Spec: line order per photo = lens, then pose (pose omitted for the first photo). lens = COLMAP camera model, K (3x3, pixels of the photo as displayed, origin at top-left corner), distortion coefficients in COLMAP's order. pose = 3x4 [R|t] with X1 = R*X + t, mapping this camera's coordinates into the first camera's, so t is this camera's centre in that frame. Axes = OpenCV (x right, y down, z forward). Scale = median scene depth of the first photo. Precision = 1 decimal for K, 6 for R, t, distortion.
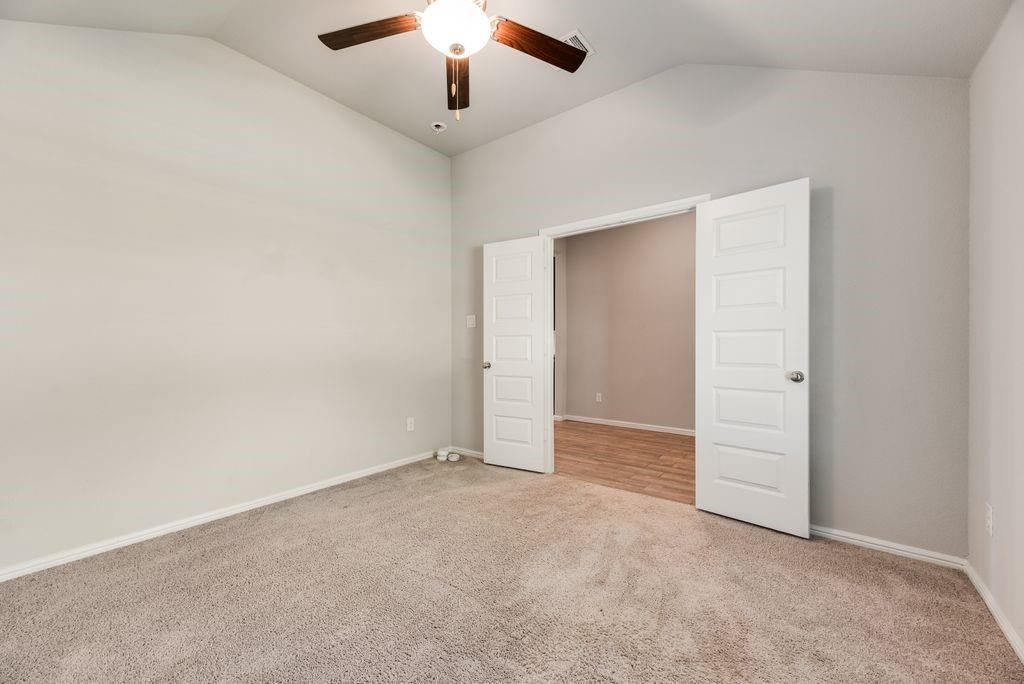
lens RADIAL K [[413.7, 0, 512.6], [0, 413.7, 346.5], [0, 0, 1]] dist [0.001305, -0.000105]
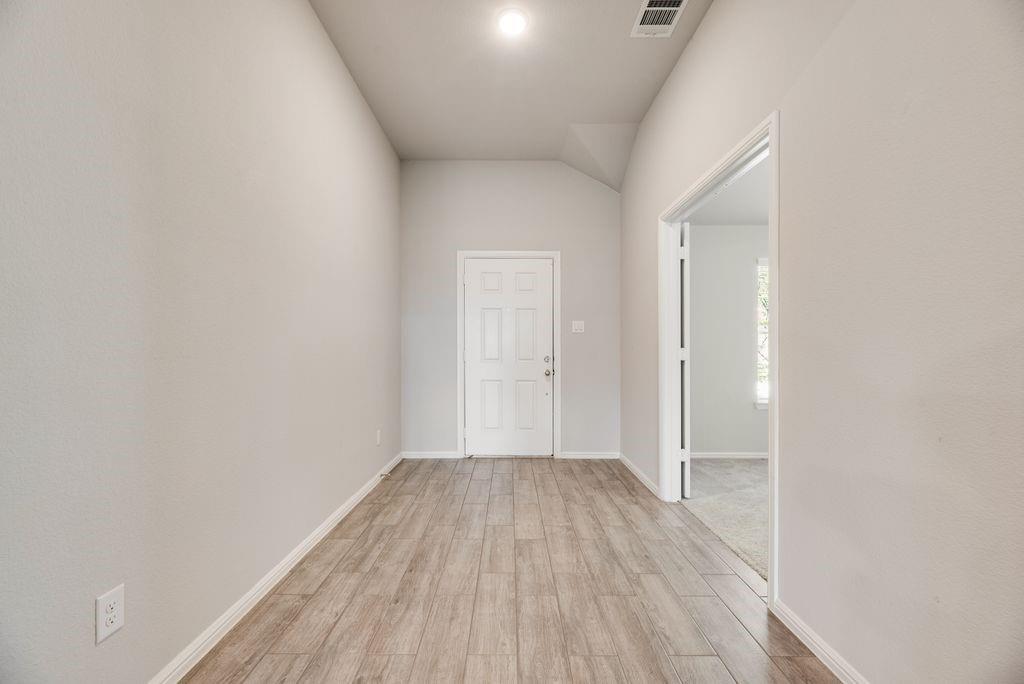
lens RADIAL K [[413.7, 0, 512.6], [0, 413.7, 346.5], [0, 0, 1]] dist [0.001305, -0.000105]
pose [[-0.604223, 0.007382, 0.796781, -0.111263], [0.004741, 0.999973, -0.005669, -0.004176], [-0.796802, 0.000352, -0.604241, 1.532869]]
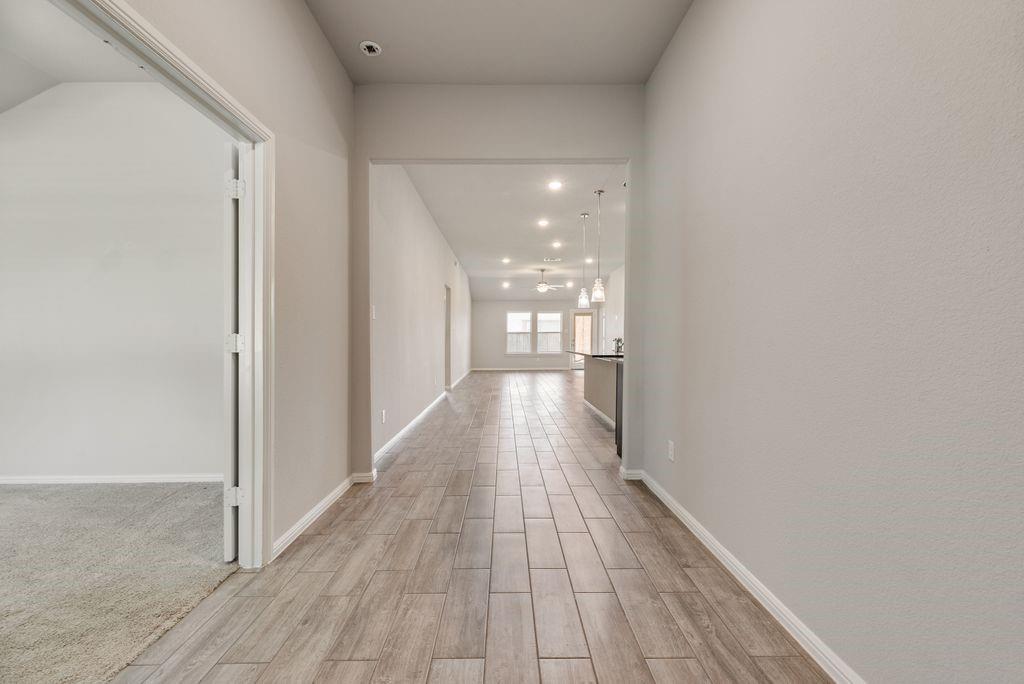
lens RADIAL K [[427.1, 0, 512.0], [0, 427.1, 342.0], [0, 0, 1]] dist [0.000389, -0.000034]
pose [[0.612568, 0.008491, -0.790372, 0.738292], [-0.004118, 0.999963, 0.007552, -0.000924], [0.790407, -0.001372, 0.612581, 0.911194]]
